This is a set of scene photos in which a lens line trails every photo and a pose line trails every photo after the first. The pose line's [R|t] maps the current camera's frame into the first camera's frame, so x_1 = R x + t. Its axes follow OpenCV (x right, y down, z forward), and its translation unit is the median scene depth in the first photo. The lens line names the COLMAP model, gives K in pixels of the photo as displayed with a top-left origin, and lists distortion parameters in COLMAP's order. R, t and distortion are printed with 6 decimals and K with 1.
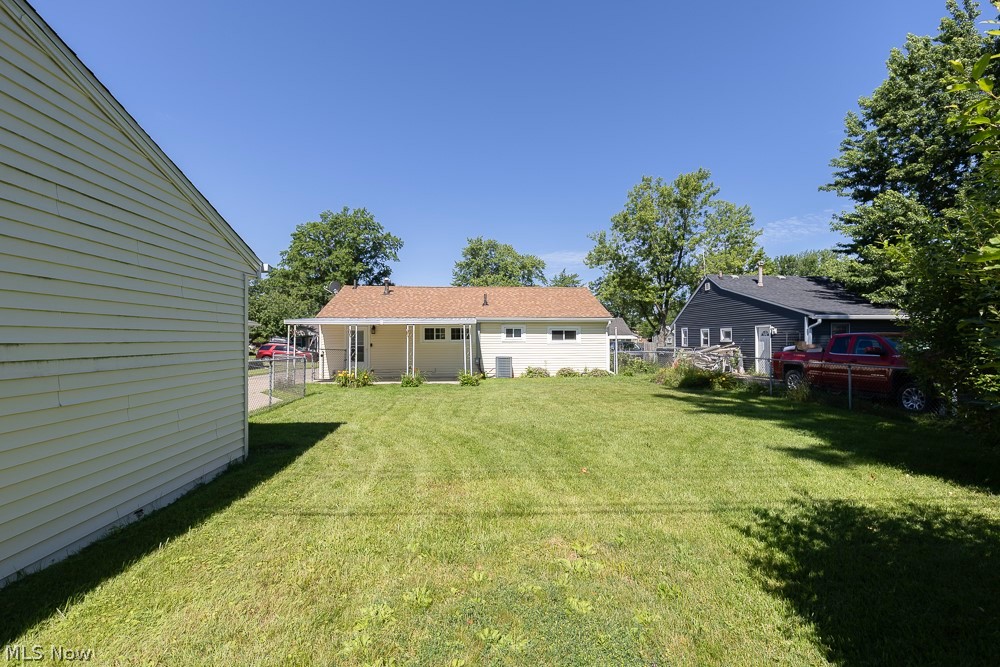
lens RADIAL K [[463.2, 0, 511.5], [0, 463.2, 330.6], [0, 0, 1]] dist [0.003215, -0.000101]
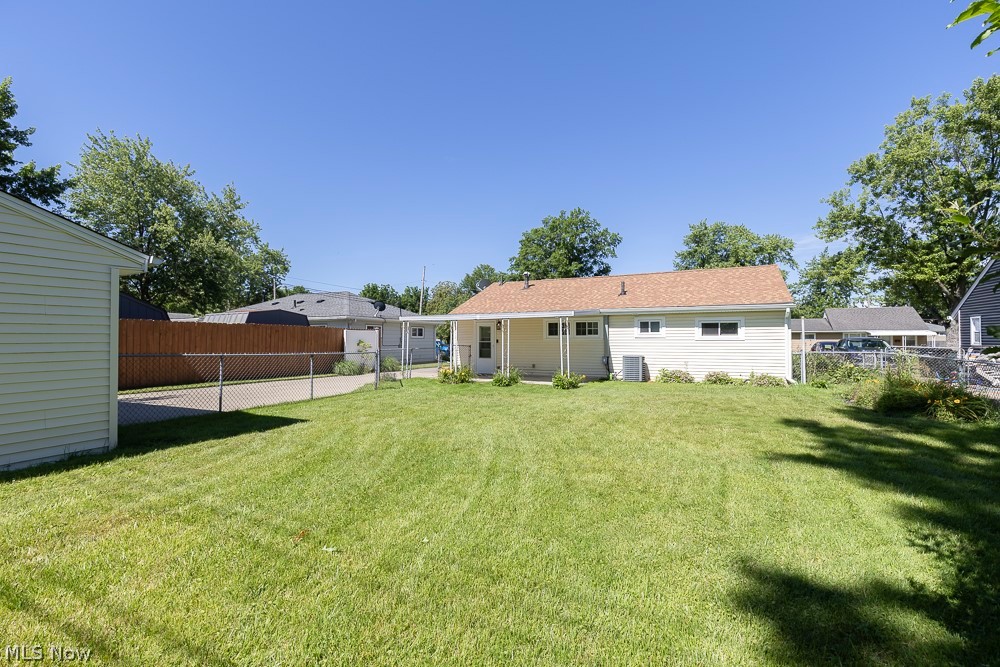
lens RADIAL K [[456.4, 0, 500.0], [0, 456.4, 333.5], [0, 0, 1]] dist [0.000414, -0.000645]
pose [[0.853960, -0.005661, -0.520307, 0.158242], [0.011340, 0.999906, 0.007733, 0.005964], [0.520214, -0.012504, 0.853944, 0.136780]]
